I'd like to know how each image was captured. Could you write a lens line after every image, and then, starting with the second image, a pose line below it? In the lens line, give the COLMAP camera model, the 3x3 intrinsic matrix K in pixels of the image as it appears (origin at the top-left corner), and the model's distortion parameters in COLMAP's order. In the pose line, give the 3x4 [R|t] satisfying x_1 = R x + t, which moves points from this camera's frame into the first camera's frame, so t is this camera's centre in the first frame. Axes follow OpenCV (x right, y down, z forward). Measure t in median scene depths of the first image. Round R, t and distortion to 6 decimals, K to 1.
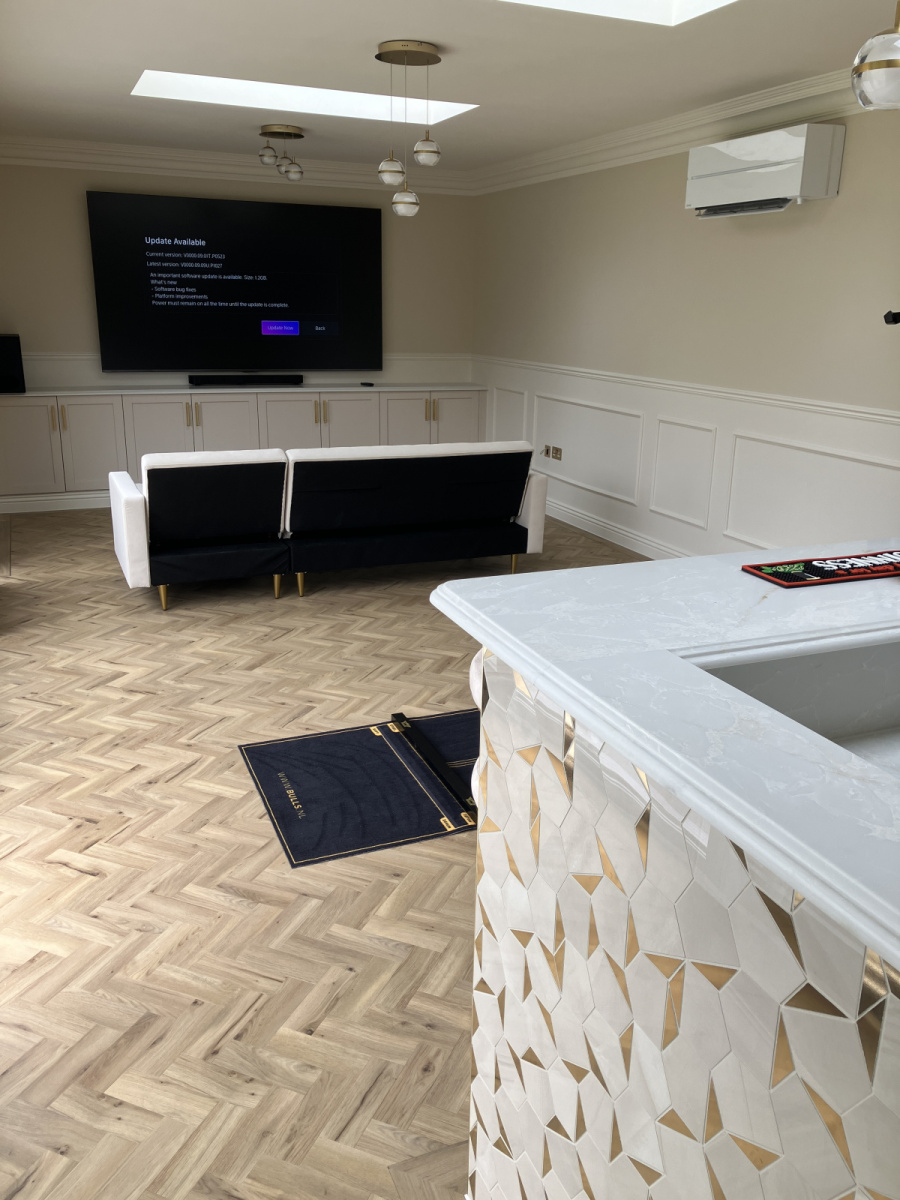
lens RADIAL K [[993.5, 0, 466.0], [0, 993.5, 588.0], [0, 0, 1]] dist [0.027921, -0.012128]
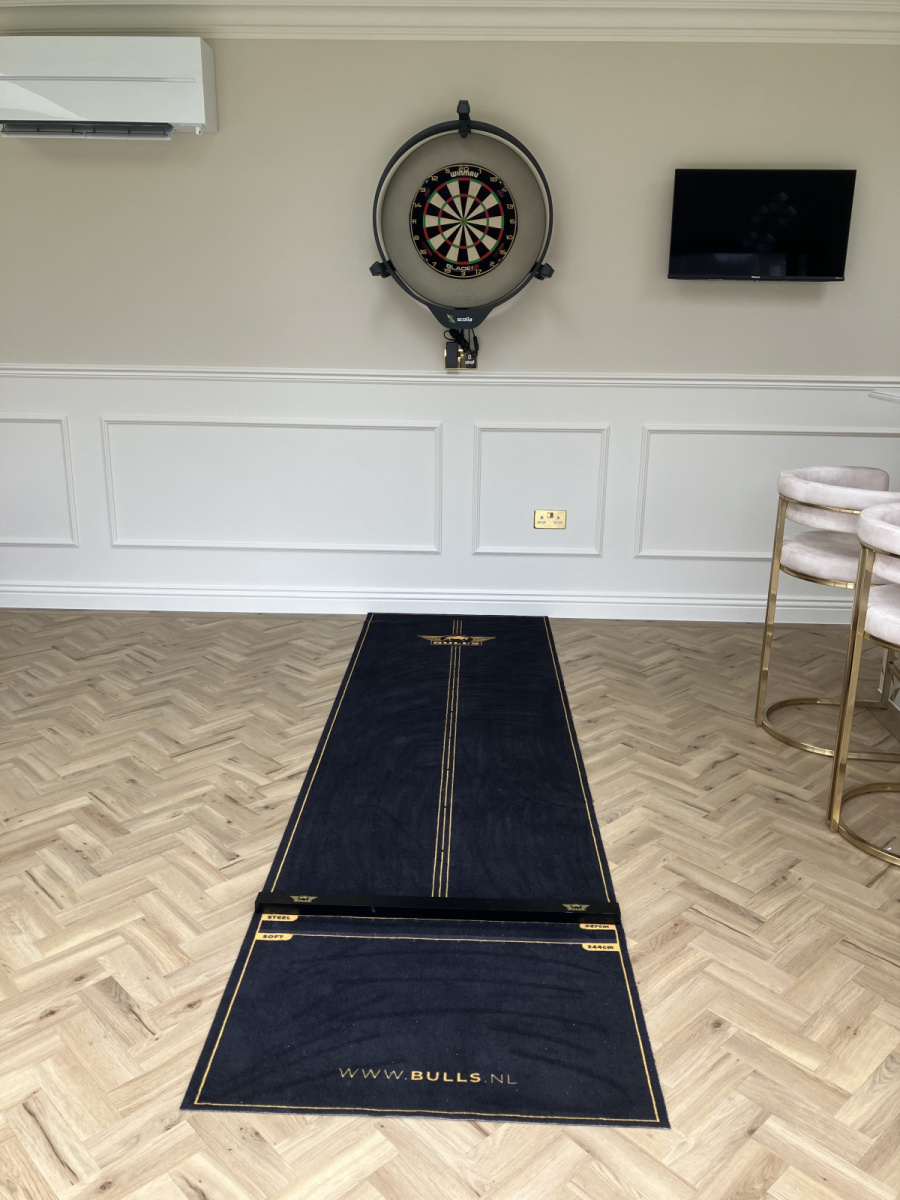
lens RADIAL K [[983.1, 0, 450.0], [0, 983.1, 600.0], [0, 0, 1]] dist [0.006592, 0.009983]
pose [[0.419405, -0.262301, 0.869079, -0.451574], [0.249121, 0.953849, 0.167664, -0.107929], [-0.872948, 0.146186, 0.465394, 0.535098]]
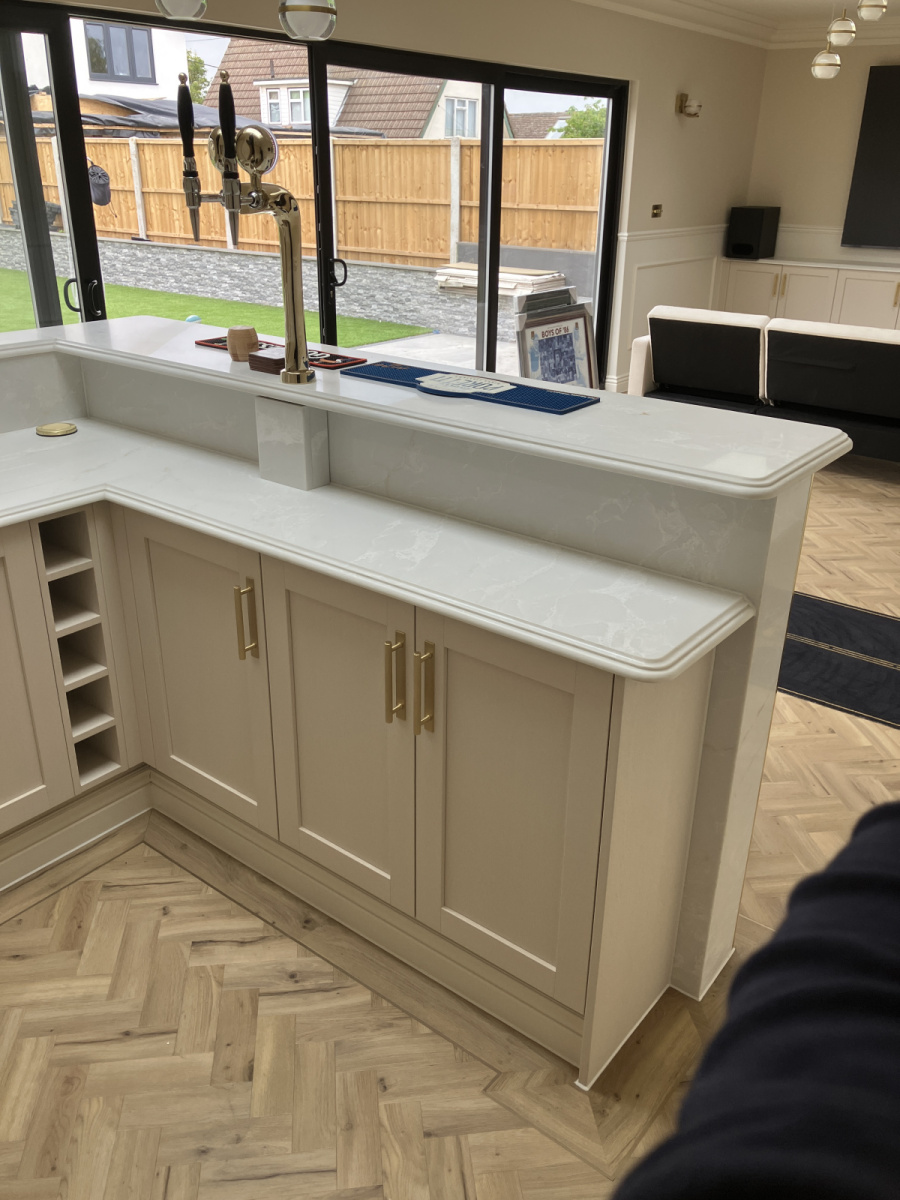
lens RADIAL K [[992.8, 0, 454.7], [0, 992.8, 603.1], [0, 0, 1]] dist [0.008297, 0.000436]
pose [[0.483230, 0.346500, -0.804007, 0.748269], [-0.251449, 0.934584, 0.251647, -0.045276], [0.838607, 0.080563, 0.538746, 0.213081]]
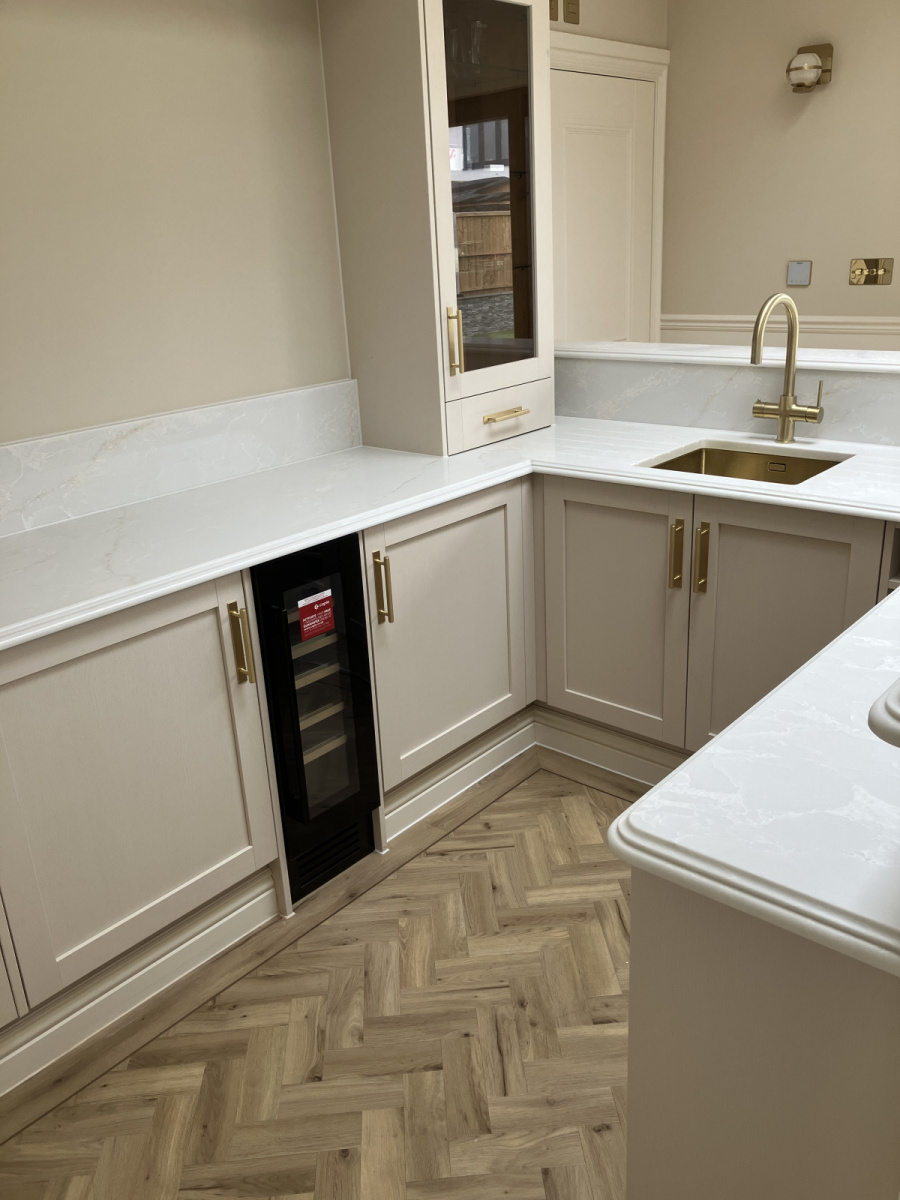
lens RADIAL K [[992.8, 0, 454.7], [0, 992.8, 603.1], [0, 0, 1]] dist [0.008297, 0.000436]
pose [[-0.899928, 0.177662, -0.398202, 0.637789], [-0.088928, 0.819253, 0.566495, -0.136264], [0.426873, 0.545216, -0.721470, 0.586824]]
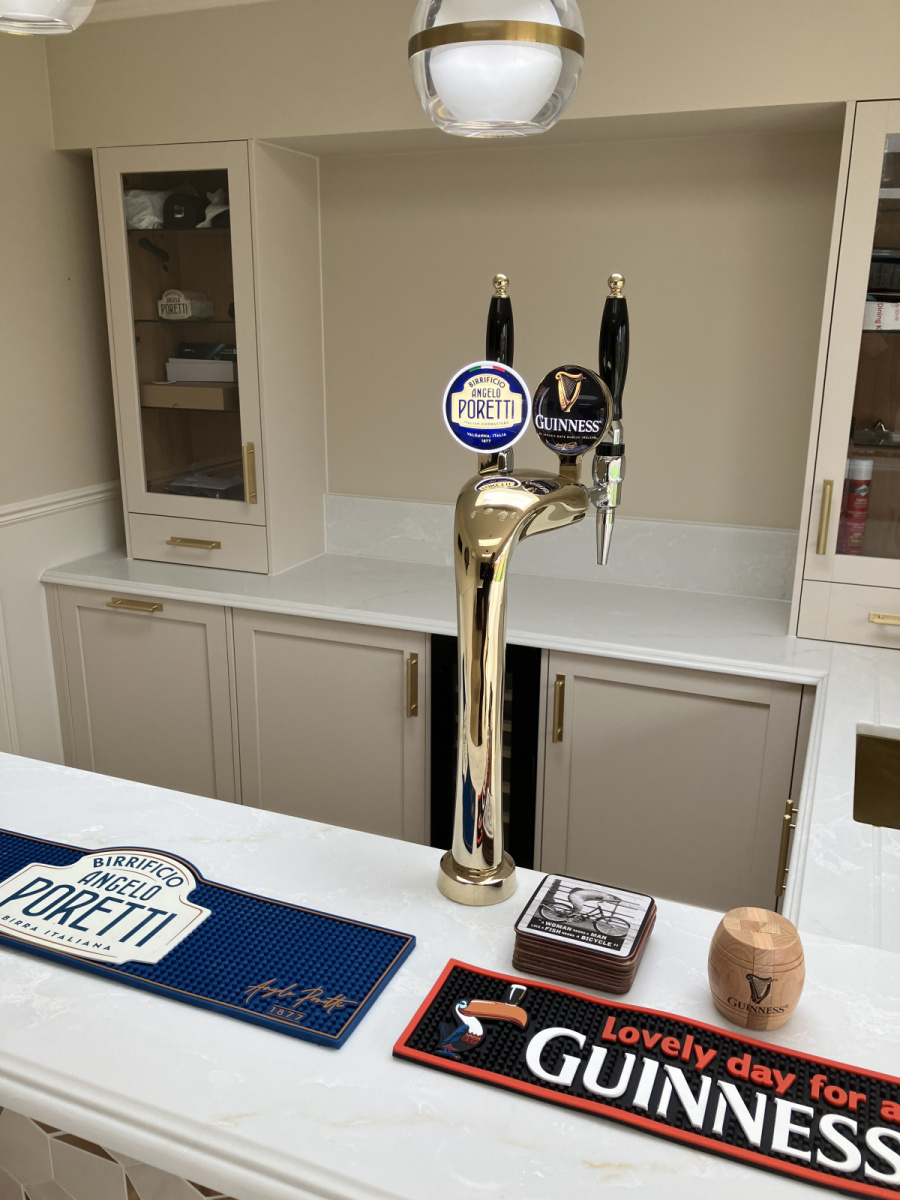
lens RADIAL K [[998.5, 0, 450.0], [0, 998.5, 600.0], [0, 0, 1]] dist [0.012481, 0.005672]
pose [[-0.702498, -0.219407, 0.677020, 0.109599], [0.180852, 0.865029, 0.467993, -0.174941], [-0.688323, 0.451205, -0.568001, 0.522353]]
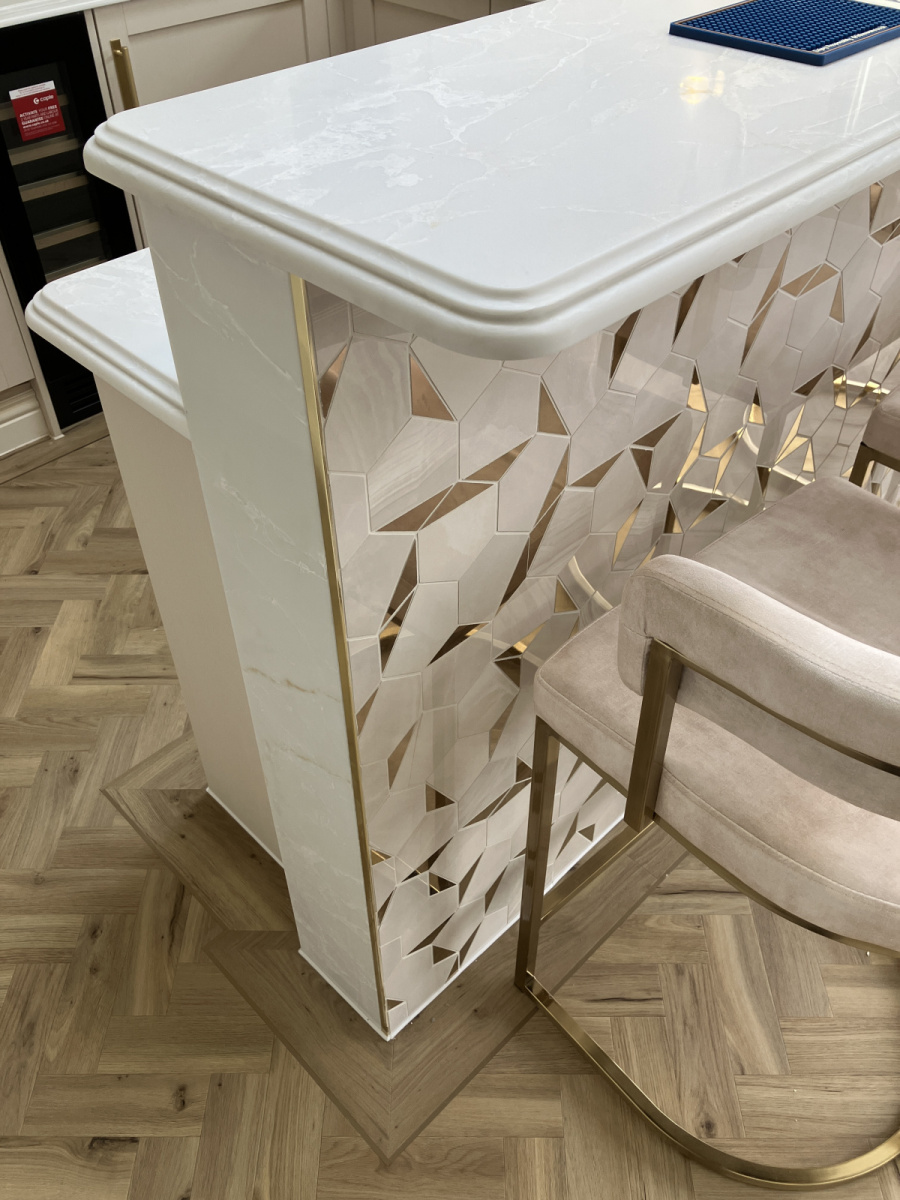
lens RADIAL K [[992.8, 0, 445.5], [0, 992.8, 601.7], [0, 0, 1]] dist [0.025340, -0.021042]
pose [[-0.931644, 0.244741, -0.268591, 0.502455], [-0.106455, 0.522899, 0.845721, -0.131723], [0.347428, 0.816504, -0.461102, 0.661725]]
